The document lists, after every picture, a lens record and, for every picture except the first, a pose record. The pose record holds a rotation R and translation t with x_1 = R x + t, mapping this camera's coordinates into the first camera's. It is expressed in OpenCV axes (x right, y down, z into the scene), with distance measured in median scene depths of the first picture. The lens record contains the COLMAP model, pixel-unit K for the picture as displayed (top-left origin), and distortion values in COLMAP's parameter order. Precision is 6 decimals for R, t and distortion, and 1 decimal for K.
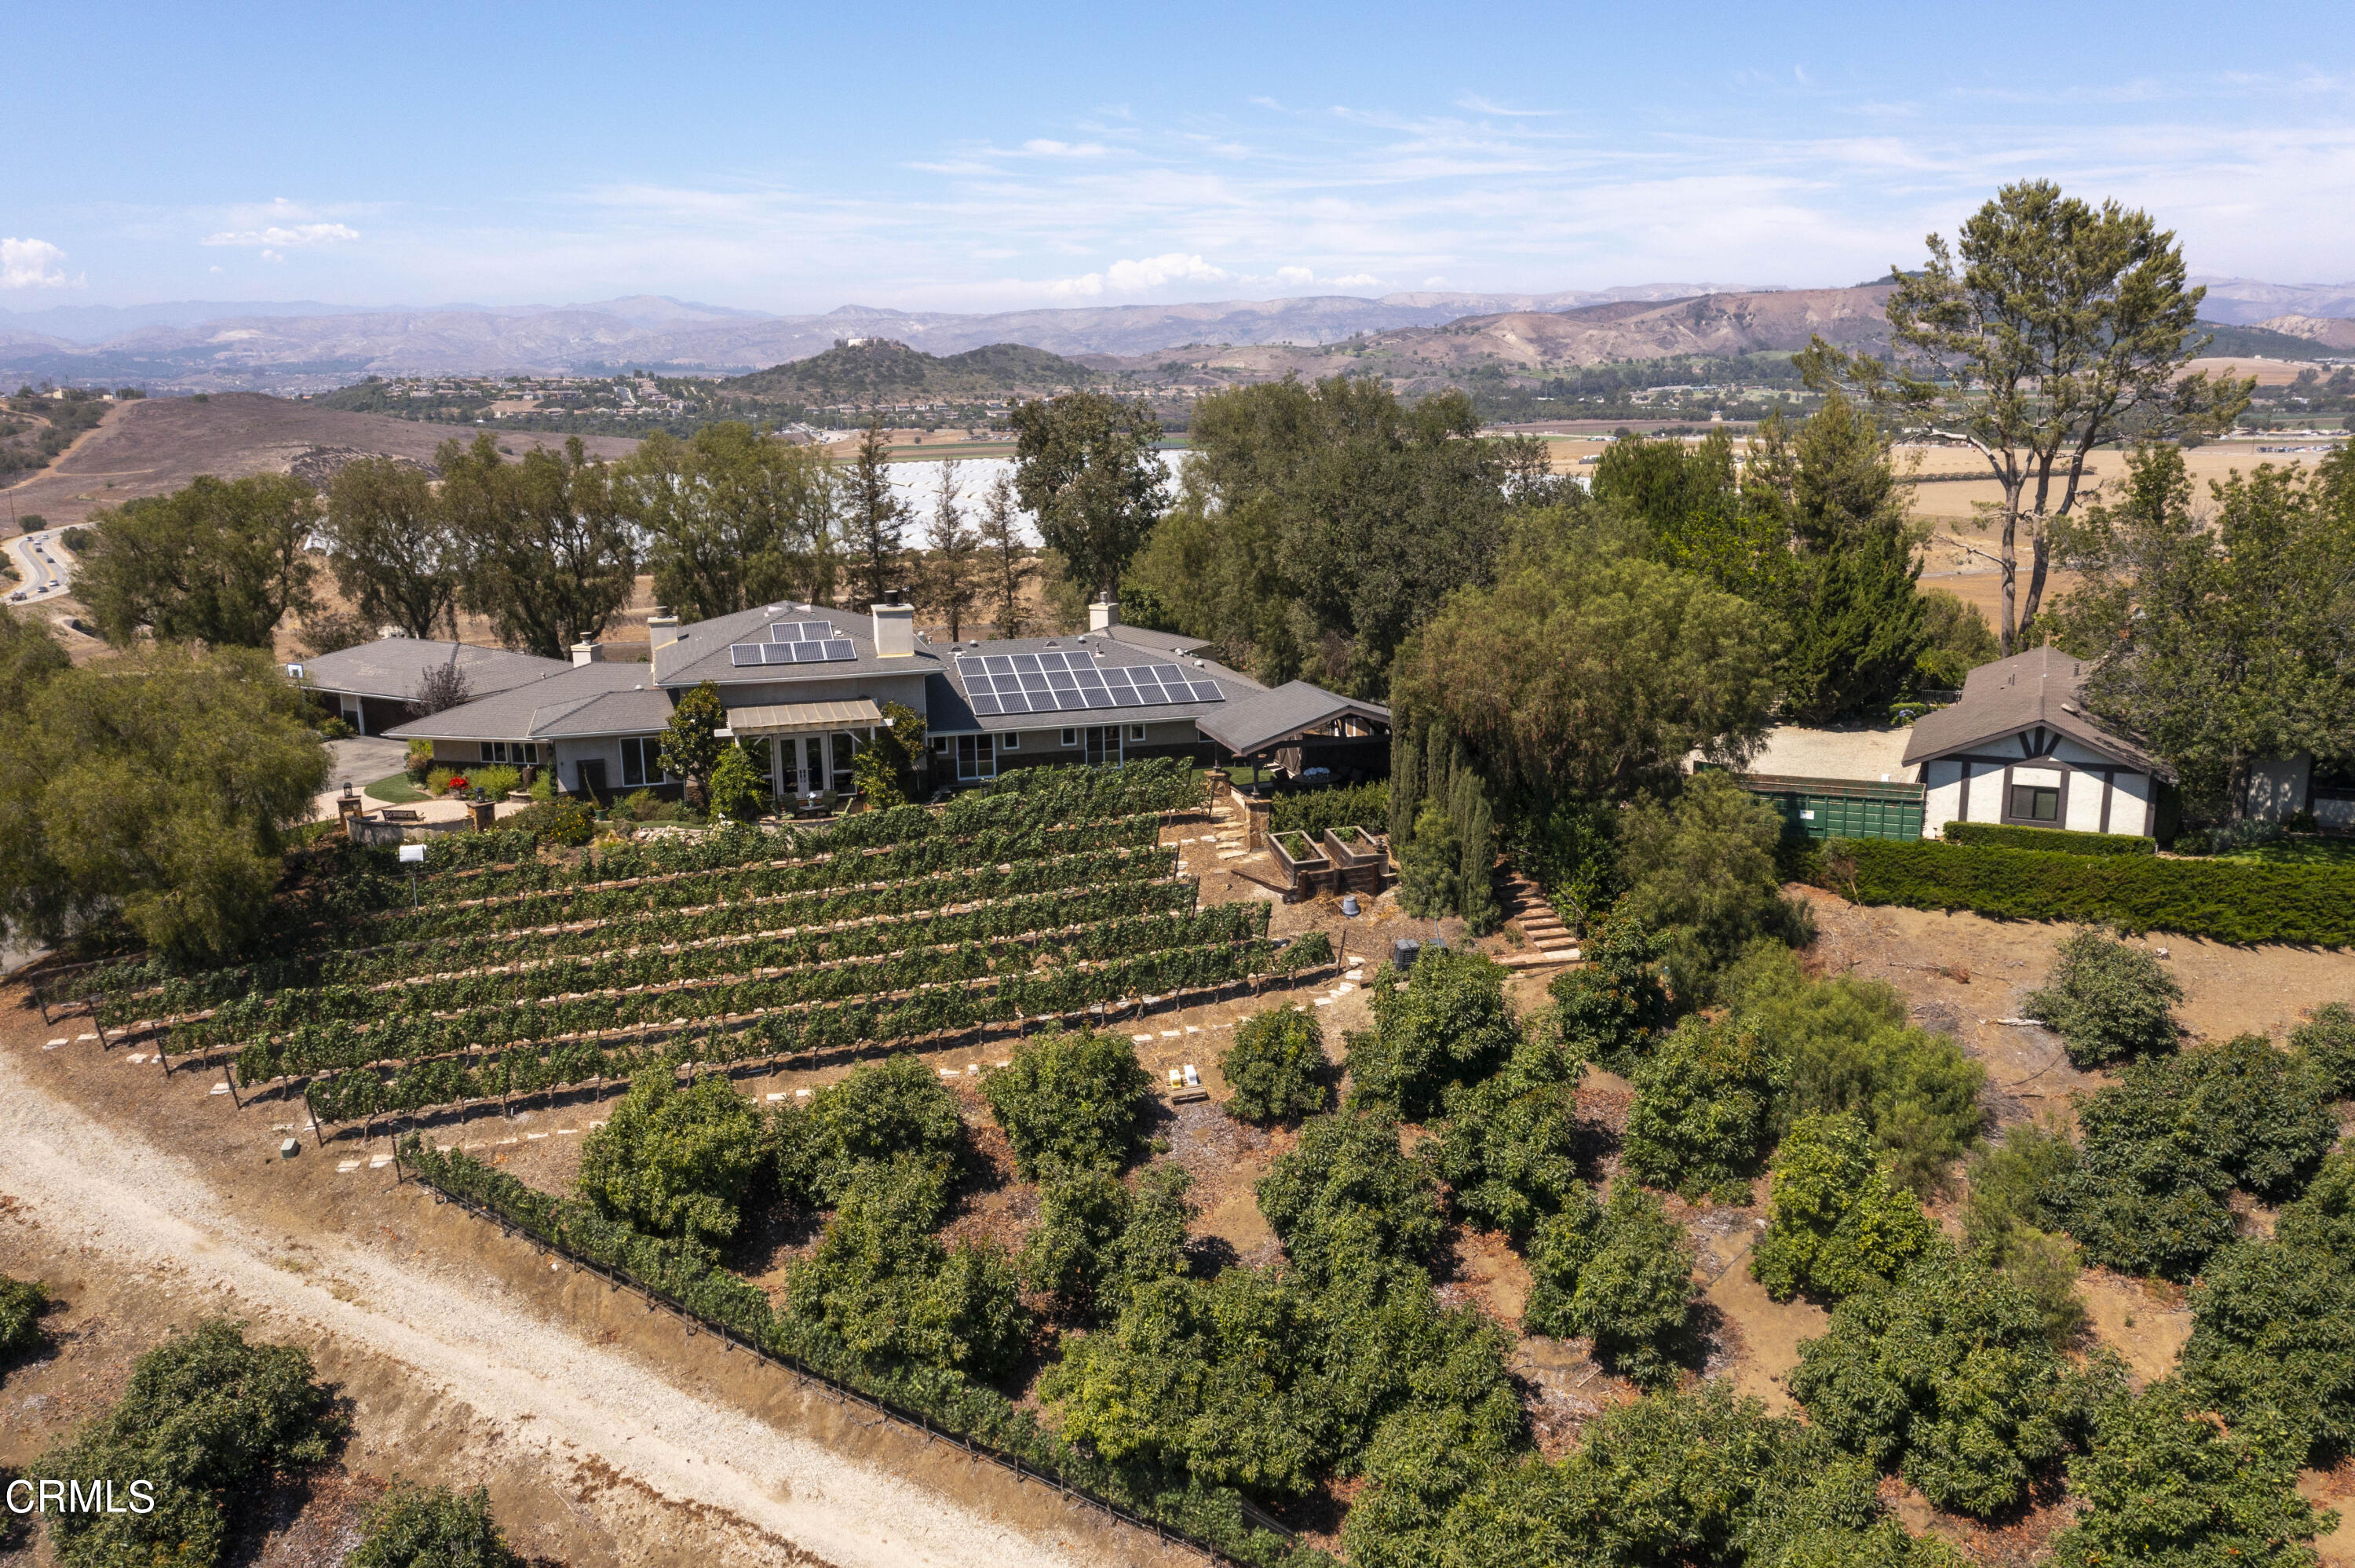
lens RADIAL K [[1935.3, 0, 1177.5], [0, 1935.3, 784.0], [0, 0, 1]] dist [-0.017441, 0.004570]
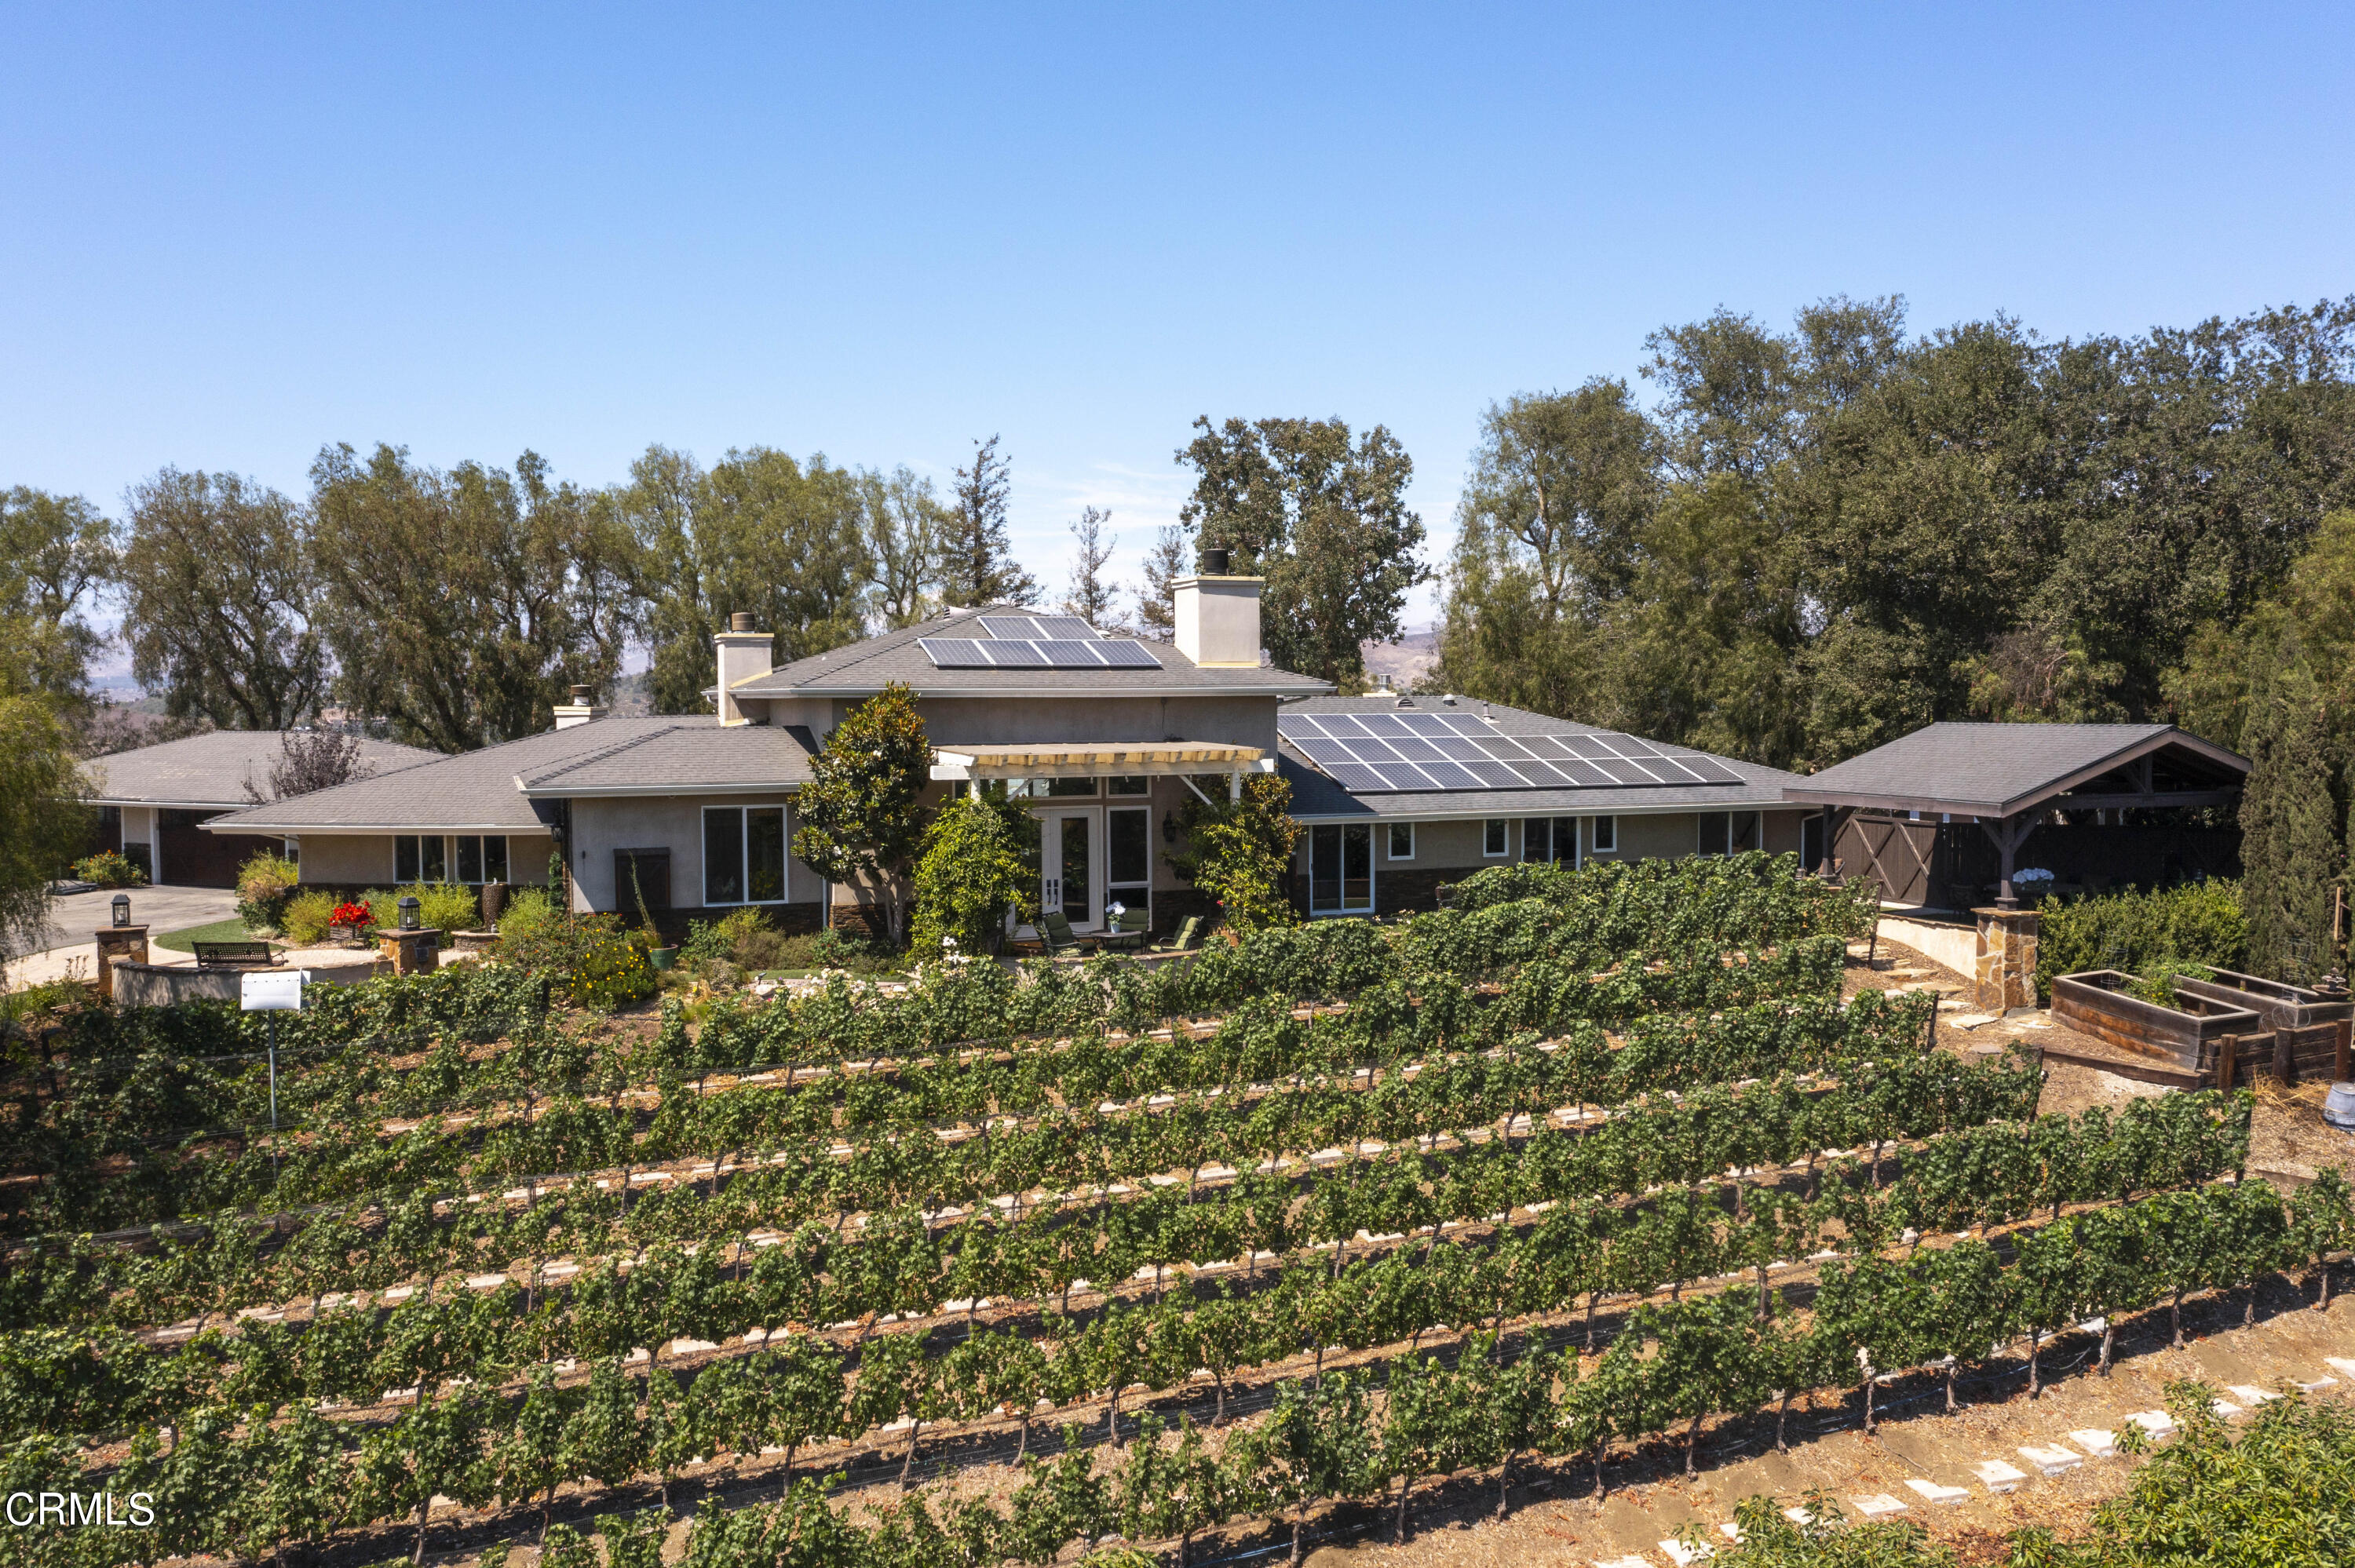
lens RADIAL K [[1935.3, 0, 1177.5], [0, 1935.3, 784.0], [0, 0, 1]] dist [-0.017441, 0.004570]
pose [[0.996134, 0.002522, 0.087810, -0.215353], [0.012114, 0.986095, -0.165741, 0.055207], [-0.087007, 0.166164, 0.982252, 0.513580]]
